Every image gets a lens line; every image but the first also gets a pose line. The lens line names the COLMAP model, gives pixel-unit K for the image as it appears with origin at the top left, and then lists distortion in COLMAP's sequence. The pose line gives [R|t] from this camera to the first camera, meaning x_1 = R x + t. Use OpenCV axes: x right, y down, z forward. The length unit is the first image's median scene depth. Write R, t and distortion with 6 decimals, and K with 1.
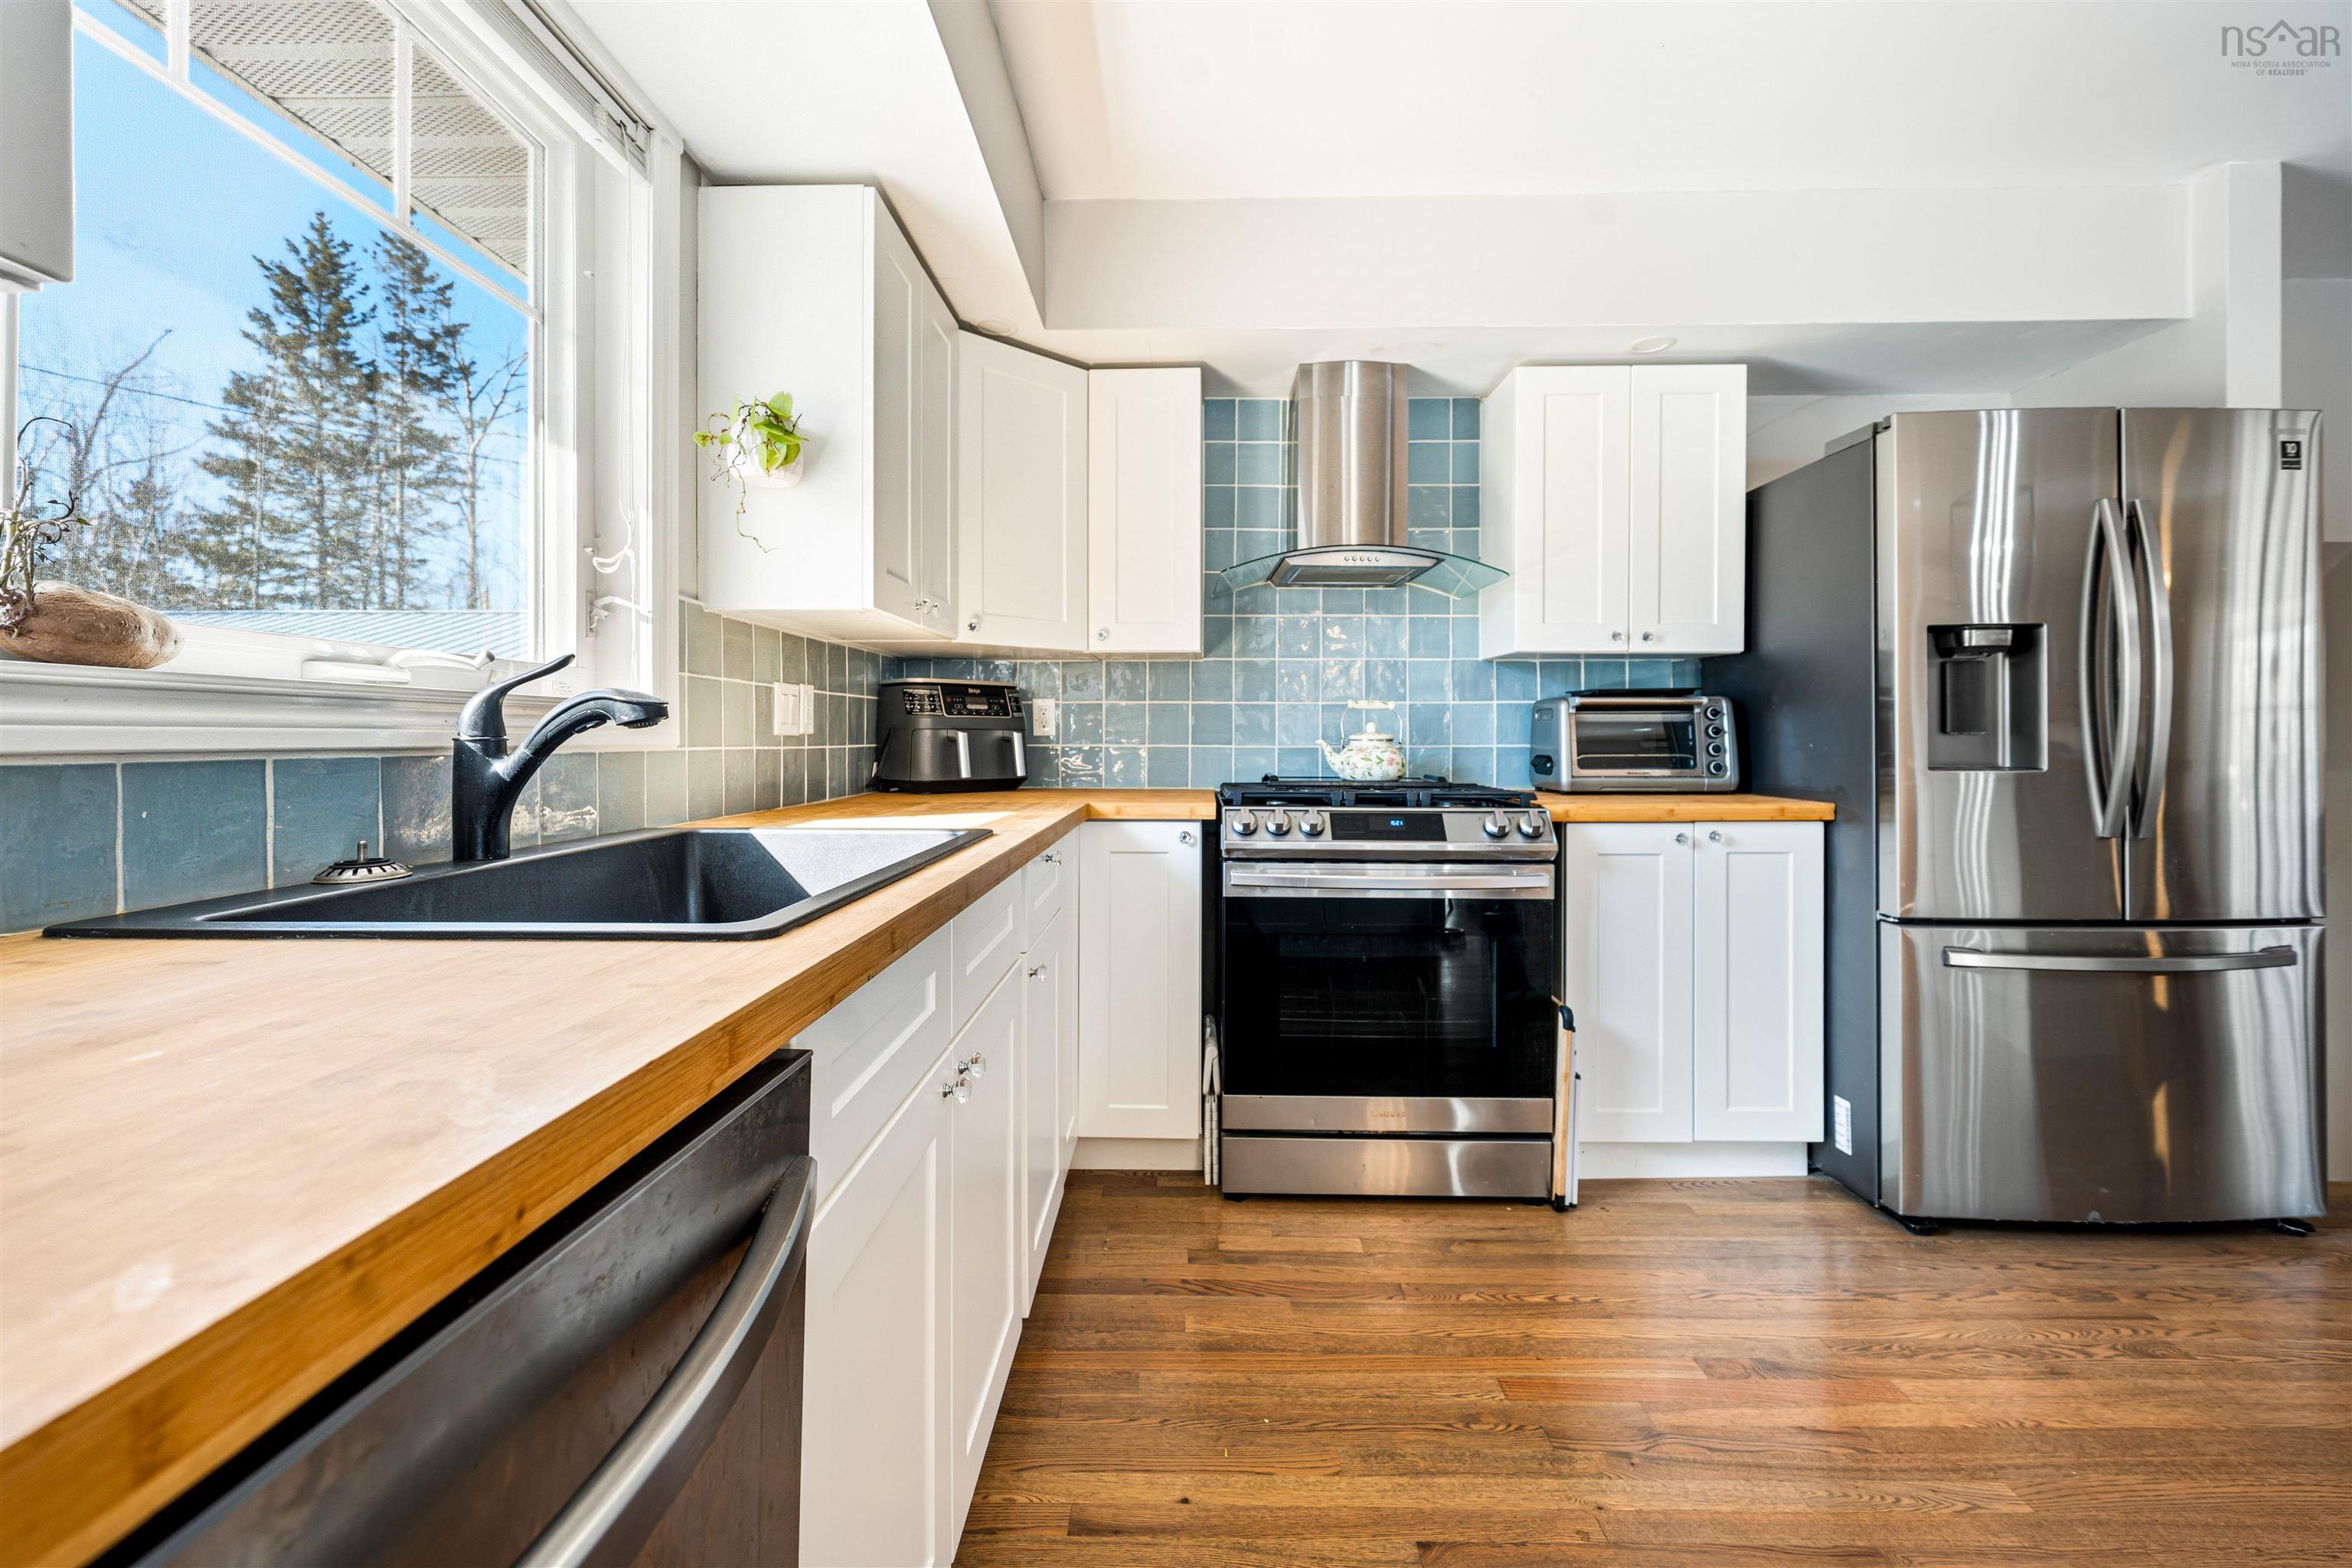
lens RADIAL K [[977.5, 0, 1175.7], [0, 977.5, 746.7], [0, 0, 1]] dist [-0.003141, -0.000144]
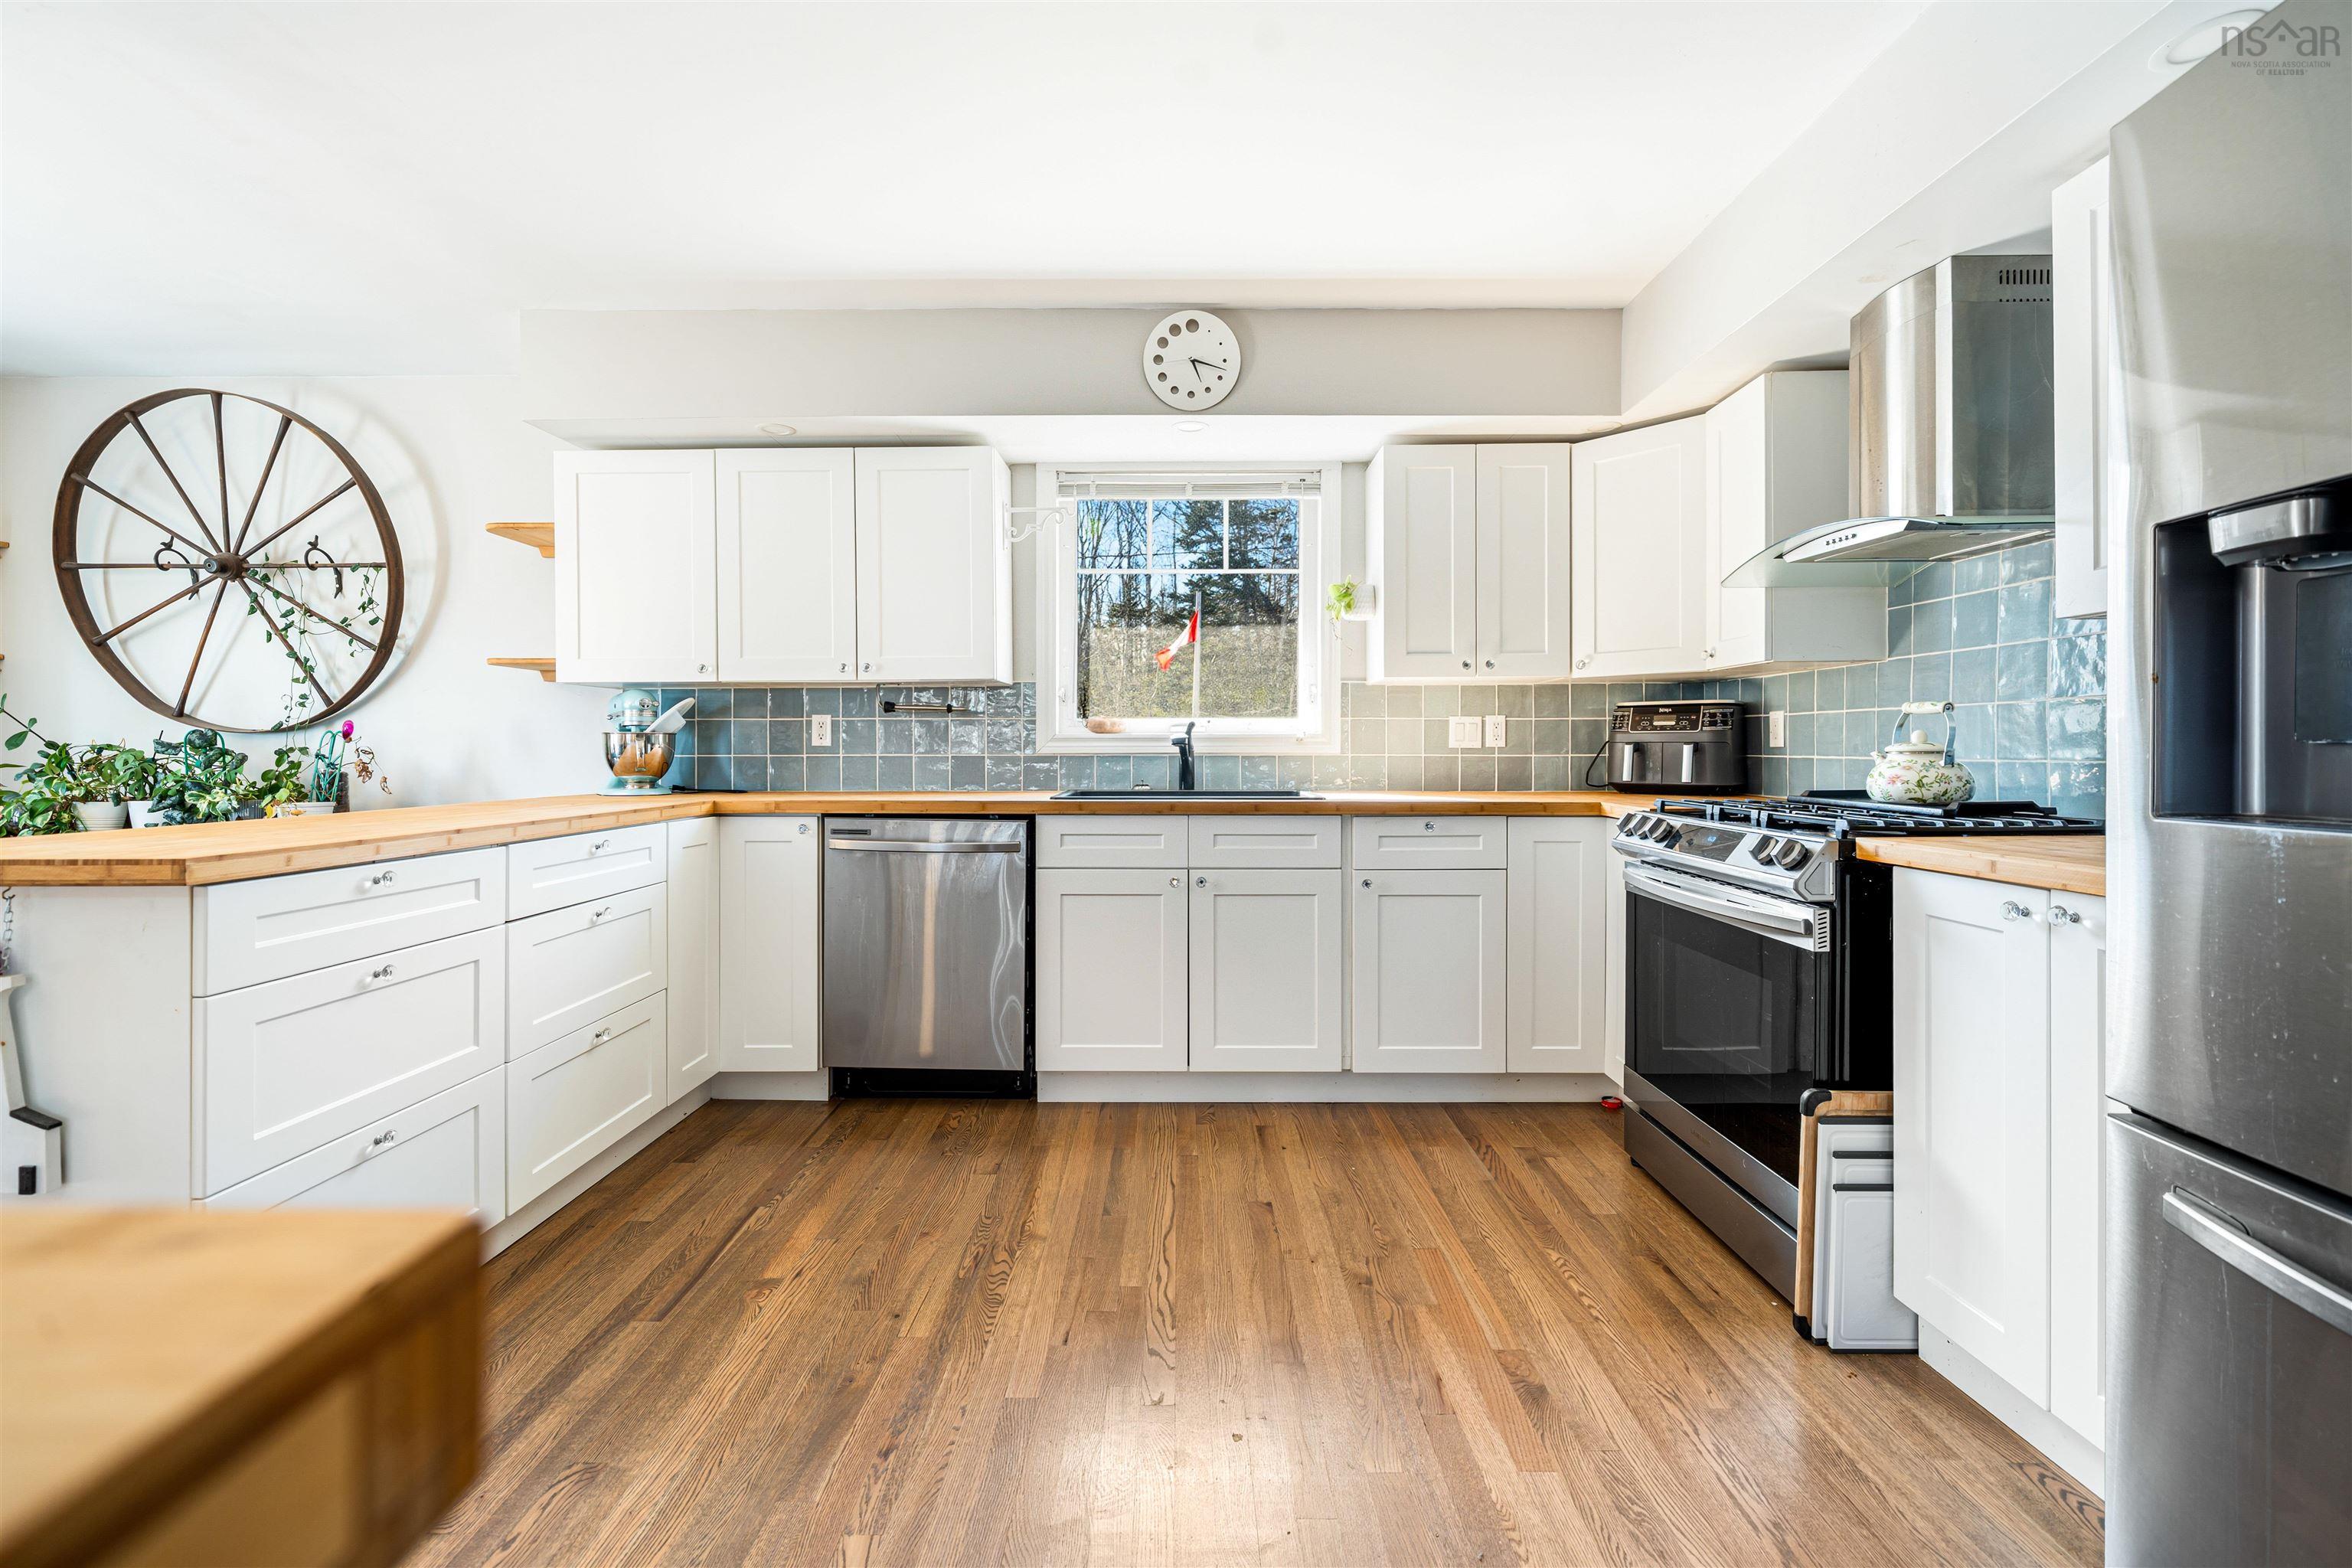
lens RADIAL K [[977.5, 0, 1176.6], [0, 977.5, 758.5], [0, 0, 1]] dist [-0.003141, -0.000144]
pose [[0.014993, 0.010205, -0.999836, 1.176356], [-0.006051, 0.999931, 0.010116, -0.007157], [0.999869, 0.005899, 0.015054, 0.462892]]
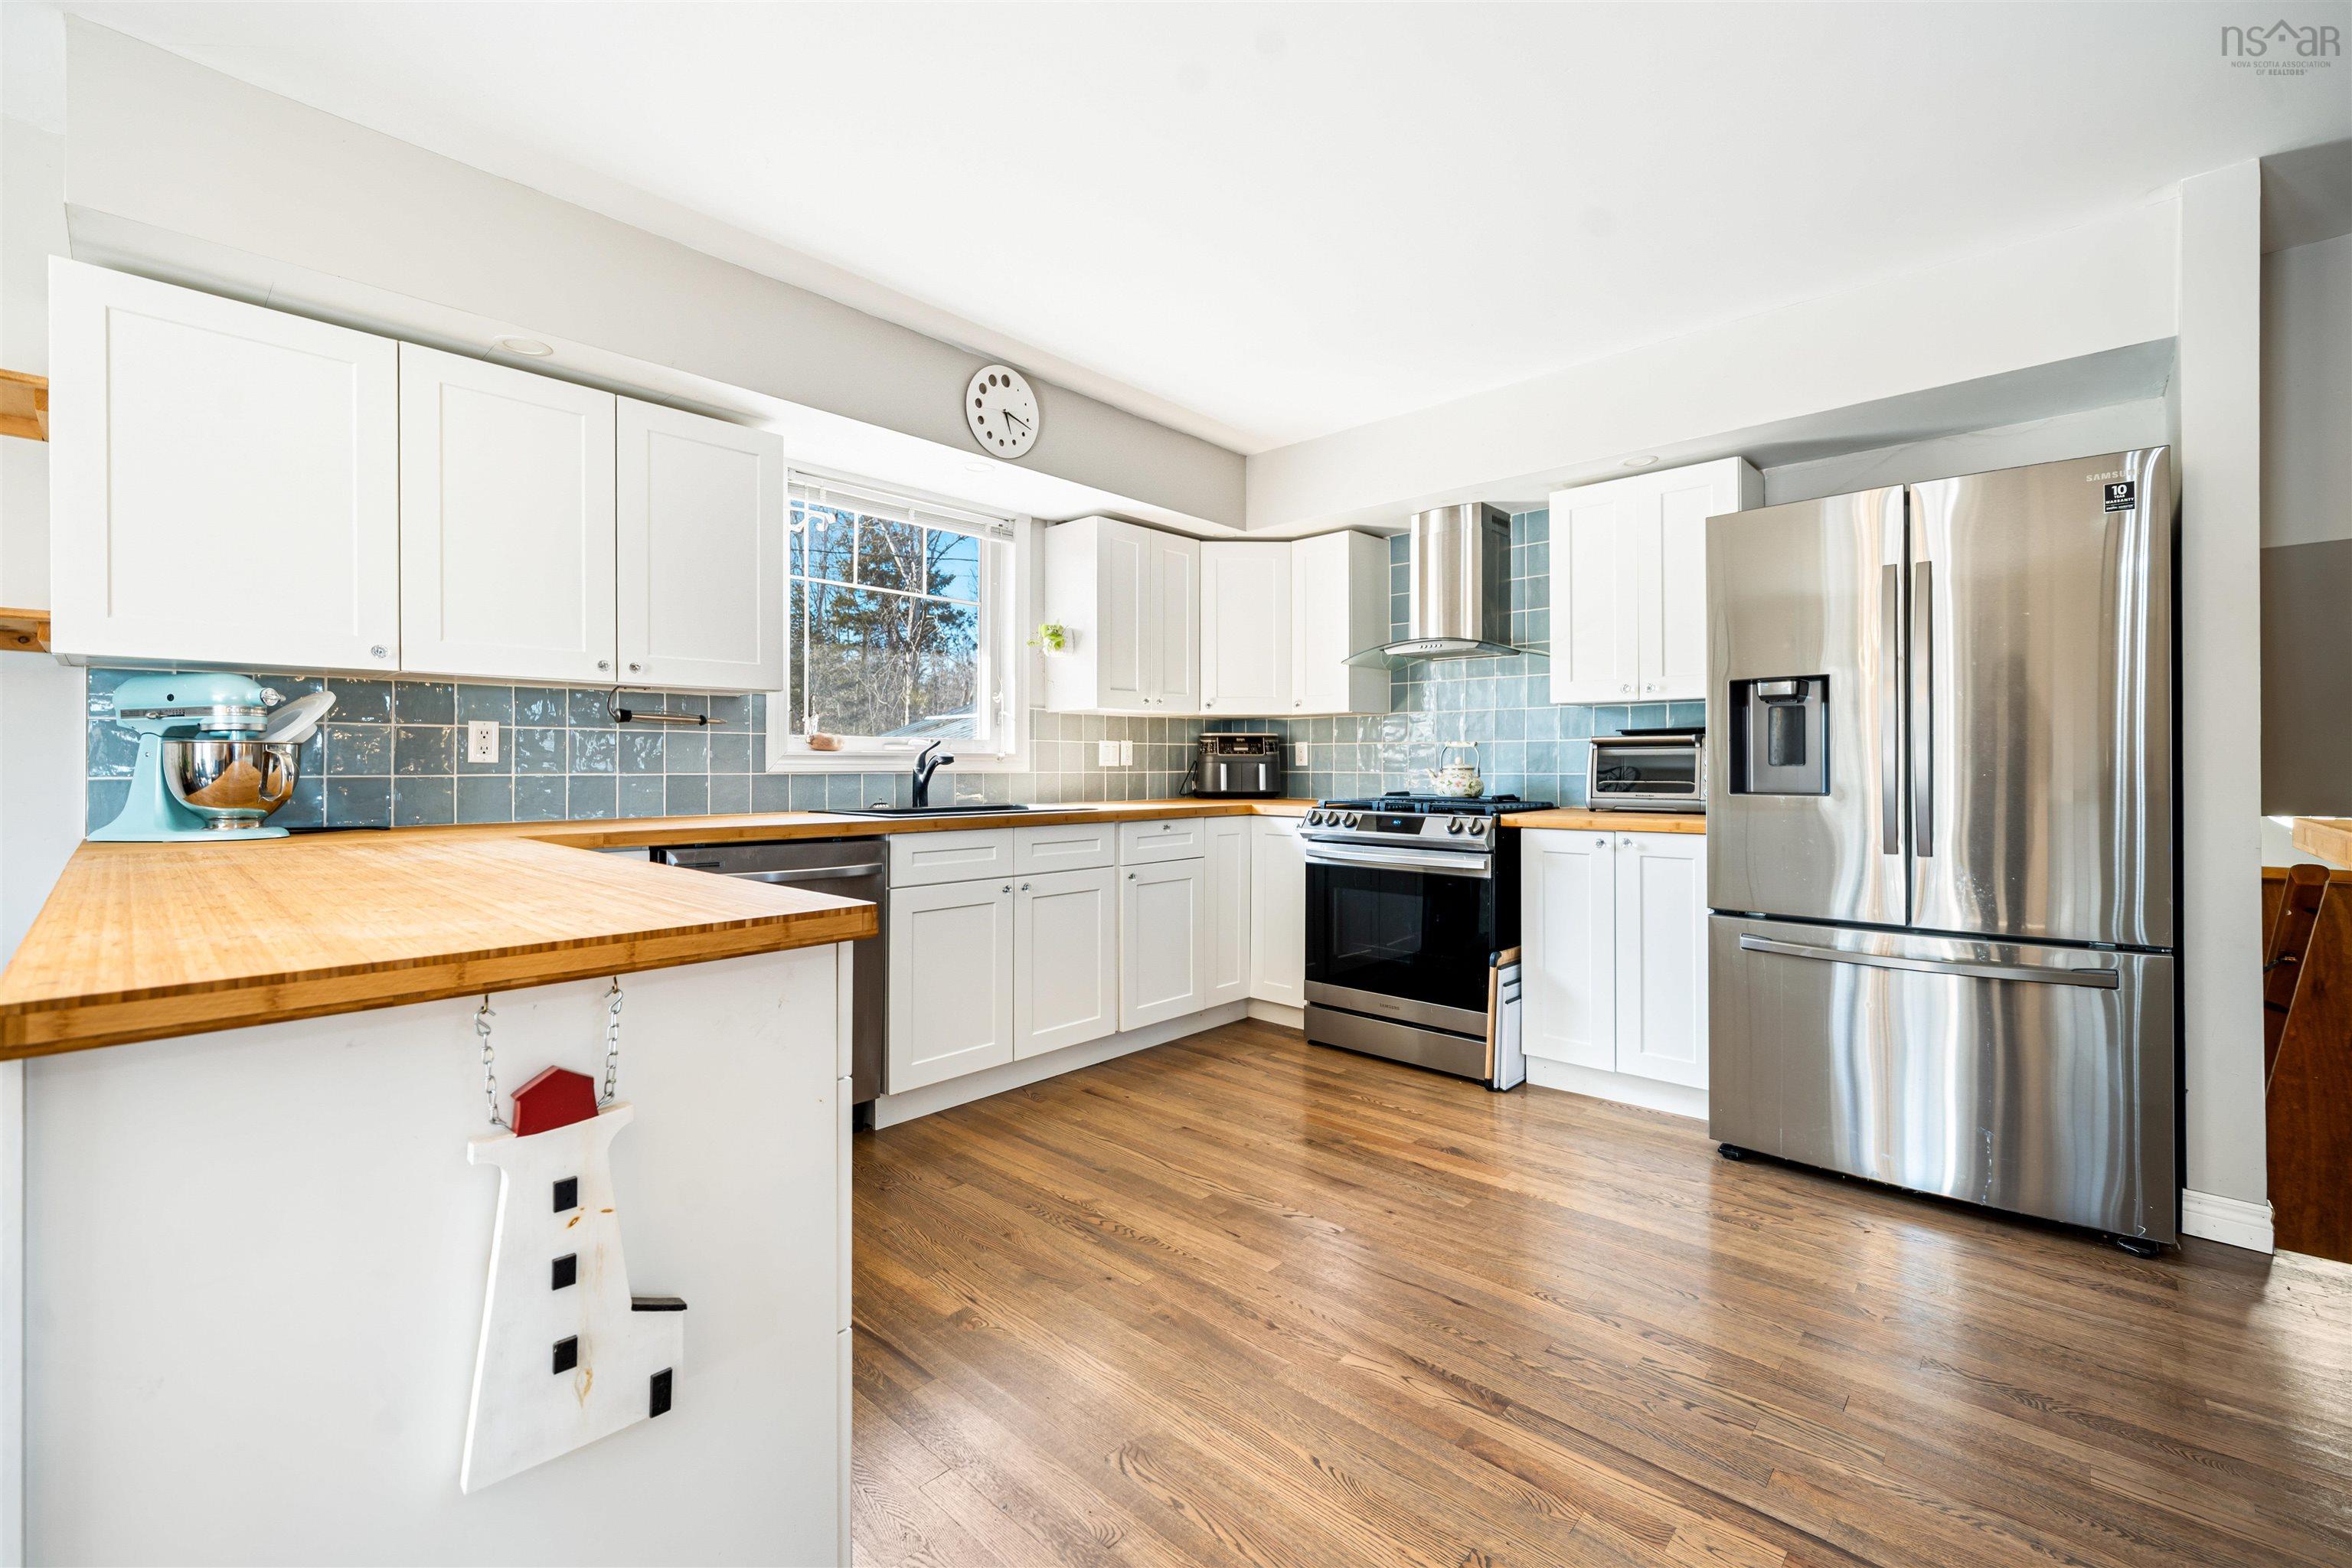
lens RADIAL K [[977.5, 0, 1186.4], [0, 977.5, 771.3], [0, 0, 1]] dist [-0.003141, -0.000144]
pose [[0.752563, 0.004243, -0.658506, 1.008380], [-0.005055, 0.999987, 0.000667, -0.002996], [0.658501, 0.002827, 0.752575, -0.405212]]
